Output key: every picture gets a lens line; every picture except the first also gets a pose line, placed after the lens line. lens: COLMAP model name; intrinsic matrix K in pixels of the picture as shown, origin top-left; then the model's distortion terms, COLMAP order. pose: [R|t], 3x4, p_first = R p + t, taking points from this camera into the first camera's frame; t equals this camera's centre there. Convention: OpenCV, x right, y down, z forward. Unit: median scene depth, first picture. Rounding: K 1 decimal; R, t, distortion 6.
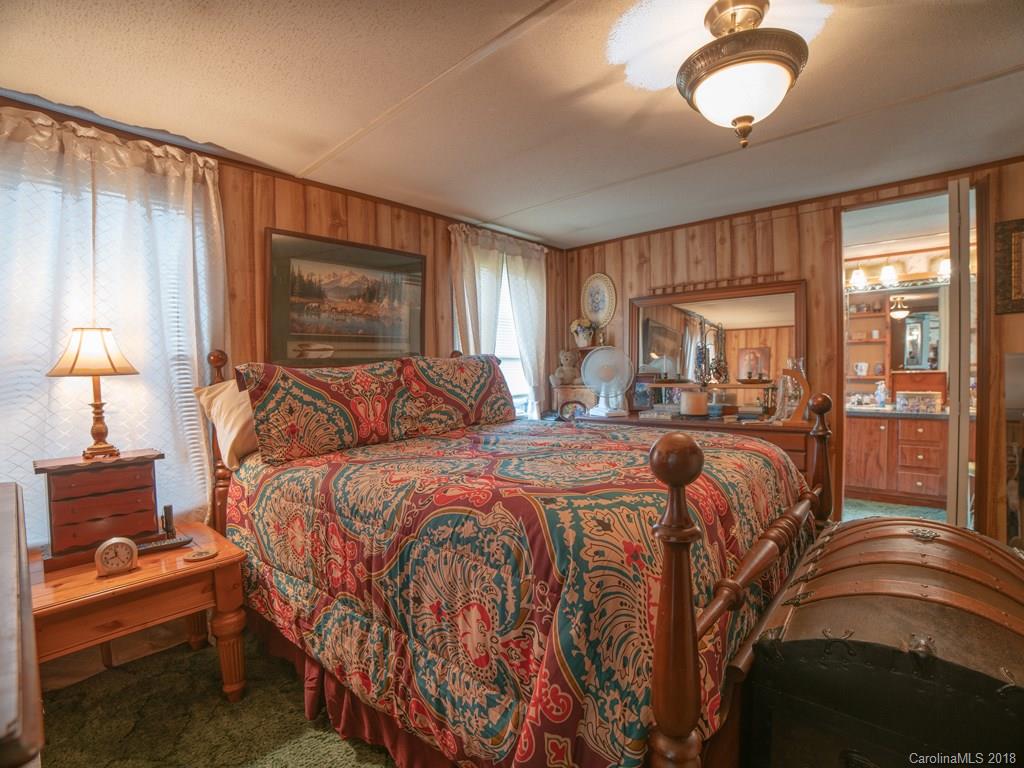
lens RADIAL K [[483.9, 0, 526.4], [0, 483.9, 385.4], [0, 0, 1]] dist [-0.112500, 0.038972]
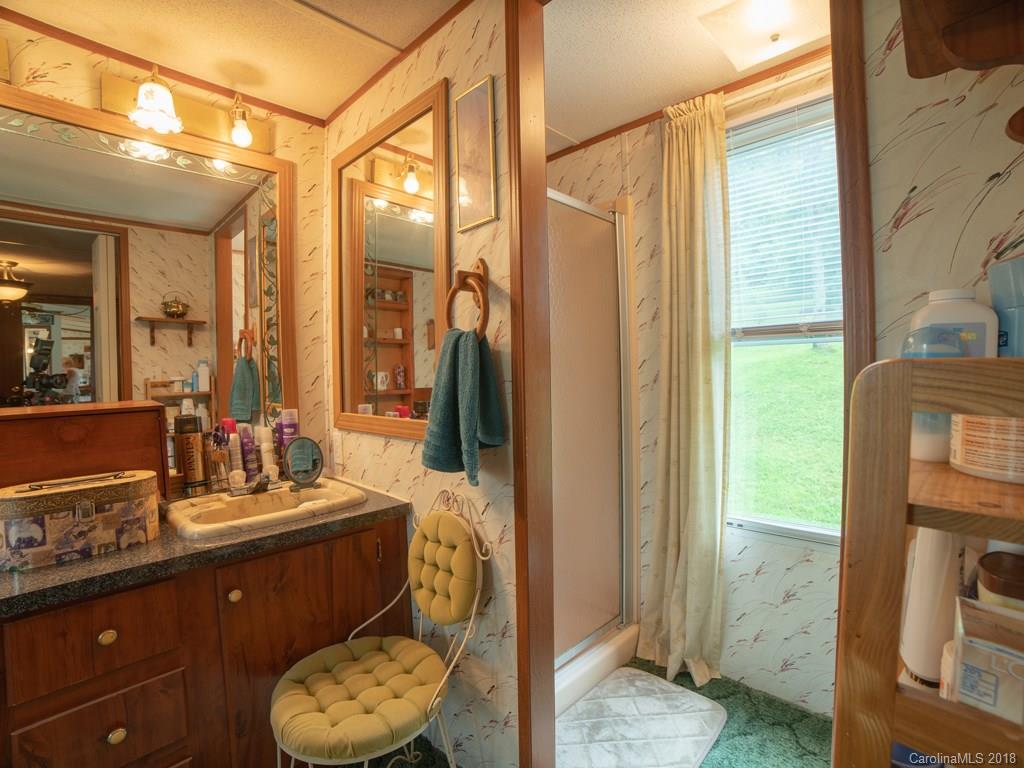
lens RADIAL K [[483.9, 0, 526.4], [0, 483.9, 385.4], [0, 0, 1]] dist [-0.112500, 0.038972]
pose [[0.040477, -0.002668, 0.999177, 0.591357], [0.057547, 0.998343, 0.000335, -0.031897], [-0.997522, 0.057486, 0.040564, 0.703233]]
